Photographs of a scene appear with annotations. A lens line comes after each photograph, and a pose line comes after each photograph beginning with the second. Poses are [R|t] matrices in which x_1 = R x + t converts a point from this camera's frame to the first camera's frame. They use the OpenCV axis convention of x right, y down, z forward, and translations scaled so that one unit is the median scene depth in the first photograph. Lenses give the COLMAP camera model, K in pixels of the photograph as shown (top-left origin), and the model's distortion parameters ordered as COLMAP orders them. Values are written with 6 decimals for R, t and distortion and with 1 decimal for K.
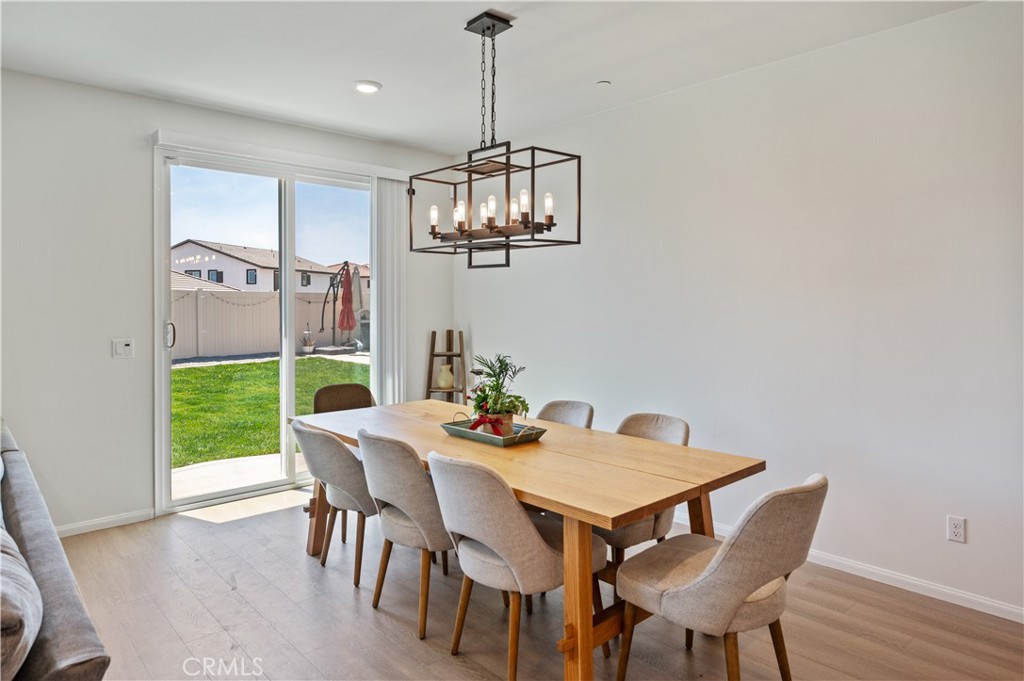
lens RADIAL K [[627.8, 0, 511.5], [0, 627.8, 305.6], [0, 0, 1]] dist [-0.003032, -0.000334]
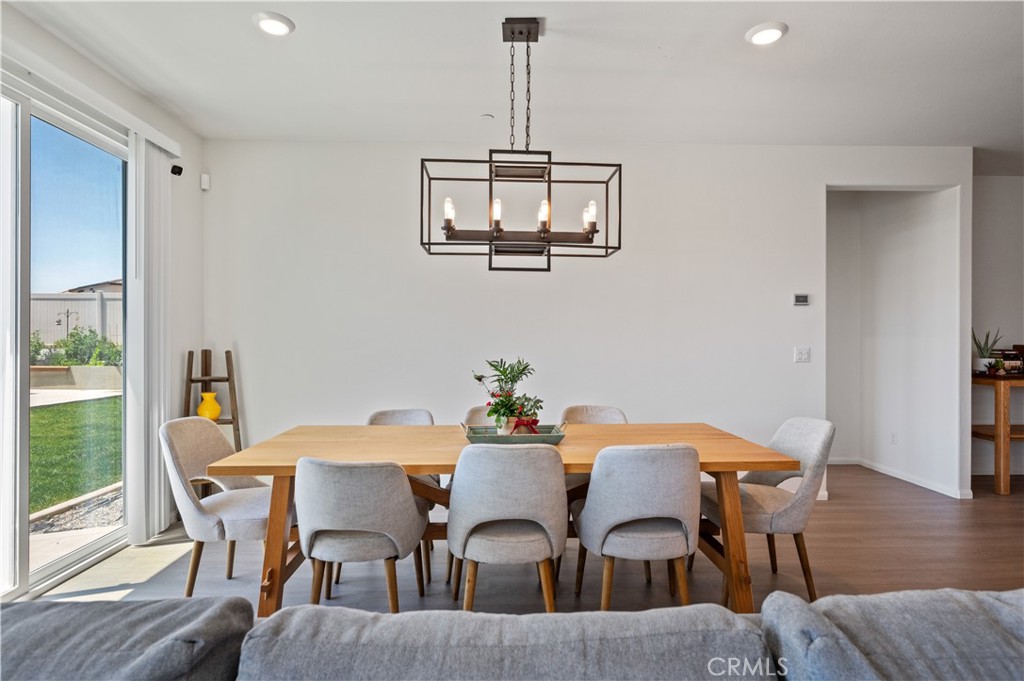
lens RADIAL K [[539.4, 0, 512.0], [0, 539.4, 340.5], [0, 0, 1]] dist [0.000947, -0.000574]
pose [[0.649567, 0.003047, 0.760298, -0.680821], [-0.000840, 0.999994, -0.003291, 0.052181], [-0.760304, 0.001499, 0.649566, 0.435220]]
